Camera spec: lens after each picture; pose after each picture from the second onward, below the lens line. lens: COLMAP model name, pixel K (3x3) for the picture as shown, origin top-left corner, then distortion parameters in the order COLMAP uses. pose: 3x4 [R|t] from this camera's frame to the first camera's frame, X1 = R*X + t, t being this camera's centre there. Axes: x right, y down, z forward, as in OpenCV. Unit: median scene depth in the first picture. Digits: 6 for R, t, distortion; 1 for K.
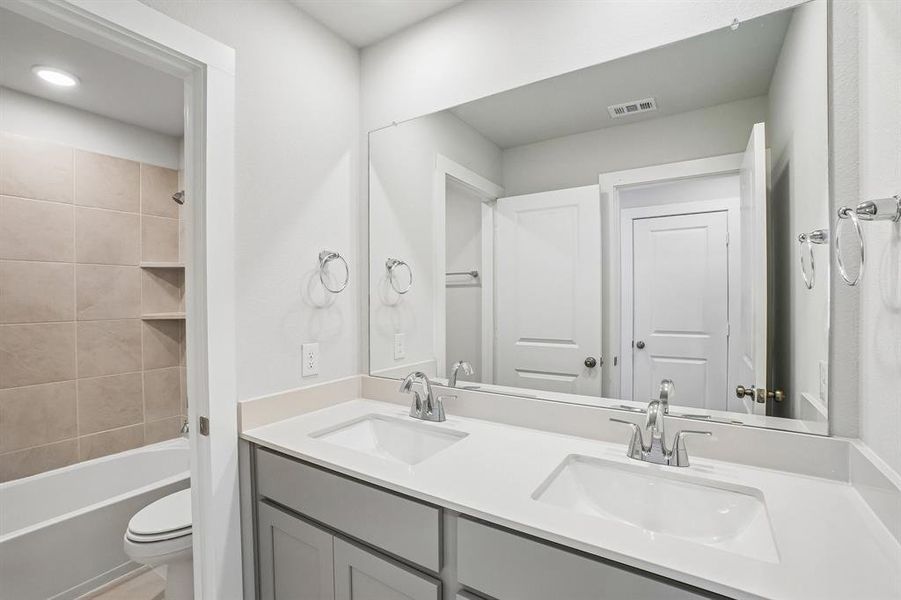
lens RADIAL K [[409.5, 0, 444.9], [0, 409.5, 297.2], [0, 0, 1]] dist [-0.059532, 0.023021]
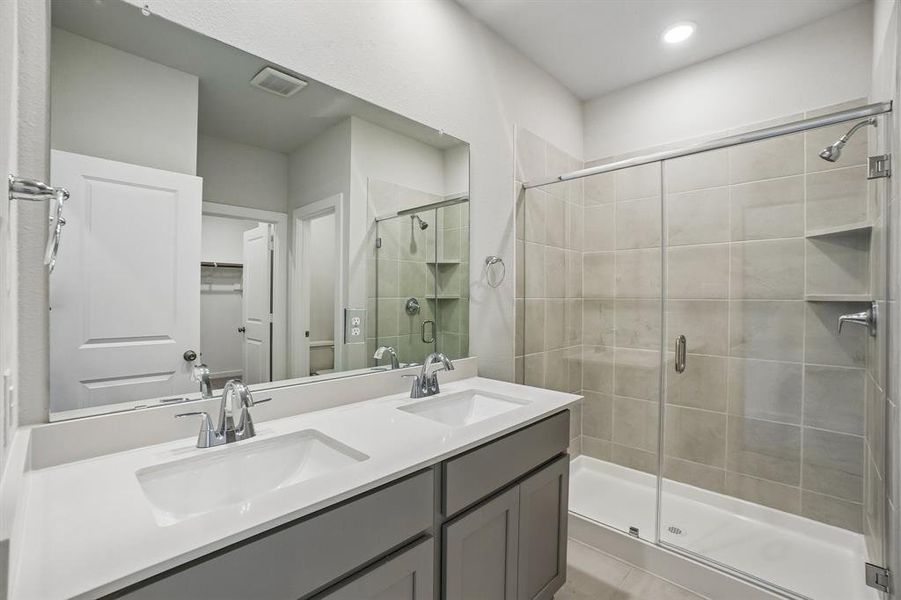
lens RADIAL K [[409.5, 0, 444.9], [0, 409.5, 297.2], [0, 0, 1]] dist [-0.059532, 0.023021]
pose [[0.203189, -0.020305, 0.978929, -0.405810], [-0.016567, 0.999571, 0.024172, -0.002113], [-0.978999, -0.021130, 0.202766, 0.255097]]
